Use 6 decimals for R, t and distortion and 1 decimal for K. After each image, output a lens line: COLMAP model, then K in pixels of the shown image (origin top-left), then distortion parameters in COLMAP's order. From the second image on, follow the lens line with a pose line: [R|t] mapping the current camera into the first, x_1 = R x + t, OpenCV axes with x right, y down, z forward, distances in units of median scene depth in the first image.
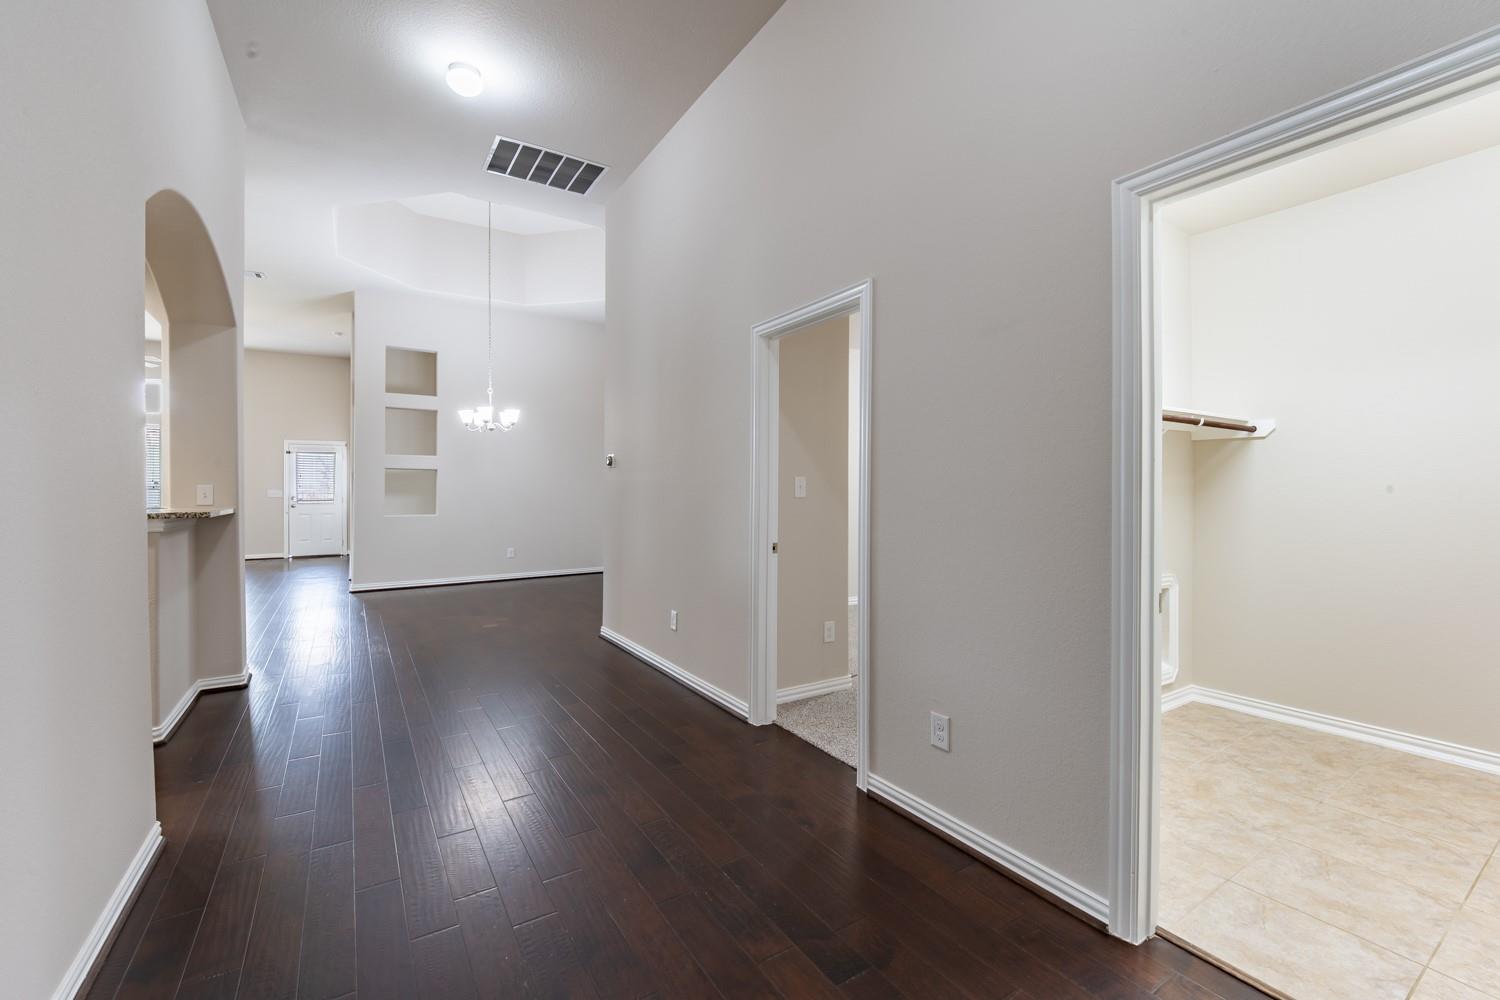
lens RADIAL K [[625.7, 0, 765.9], [0, 625.7, 501.2], [0, 0, 1]] dist [-0.003988, -0.004722]
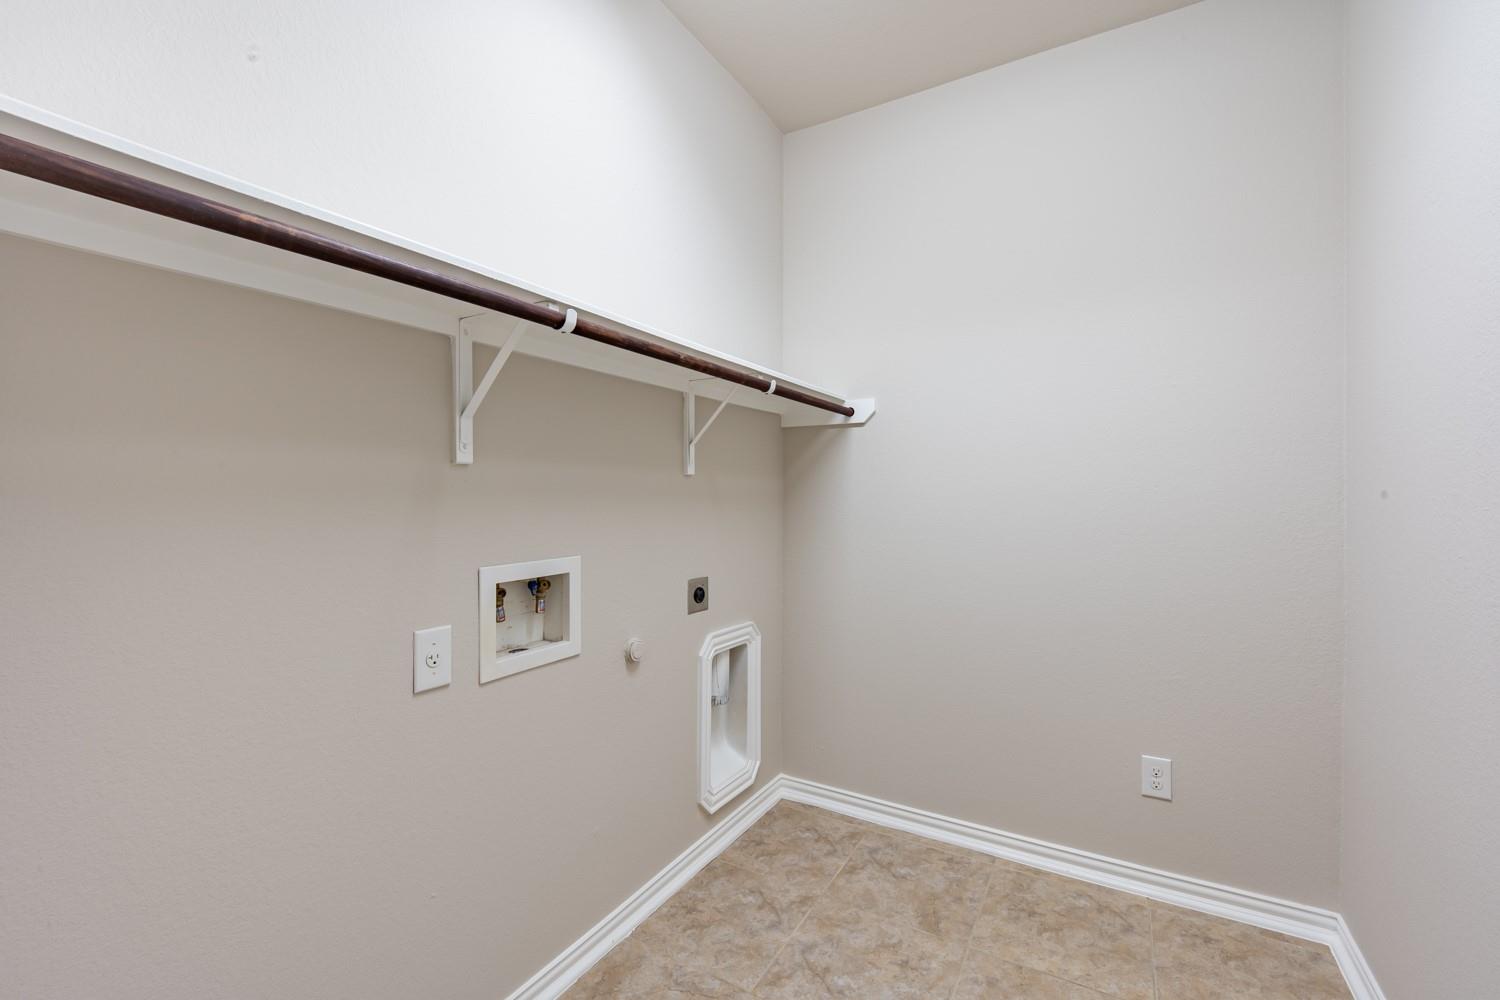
lens RADIAL K [[625.7, 0, 746.7], [0, 625.7, 491.6], [0, 0, 1]] dist [-0.003988, -0.004722]
pose [[0.901234, 0.008307, 0.433254, 0.386362], [-0.004529, 0.999942, -0.009751, -0.018612], [-0.433310, 0.006826, 0.901219, 0.431216]]
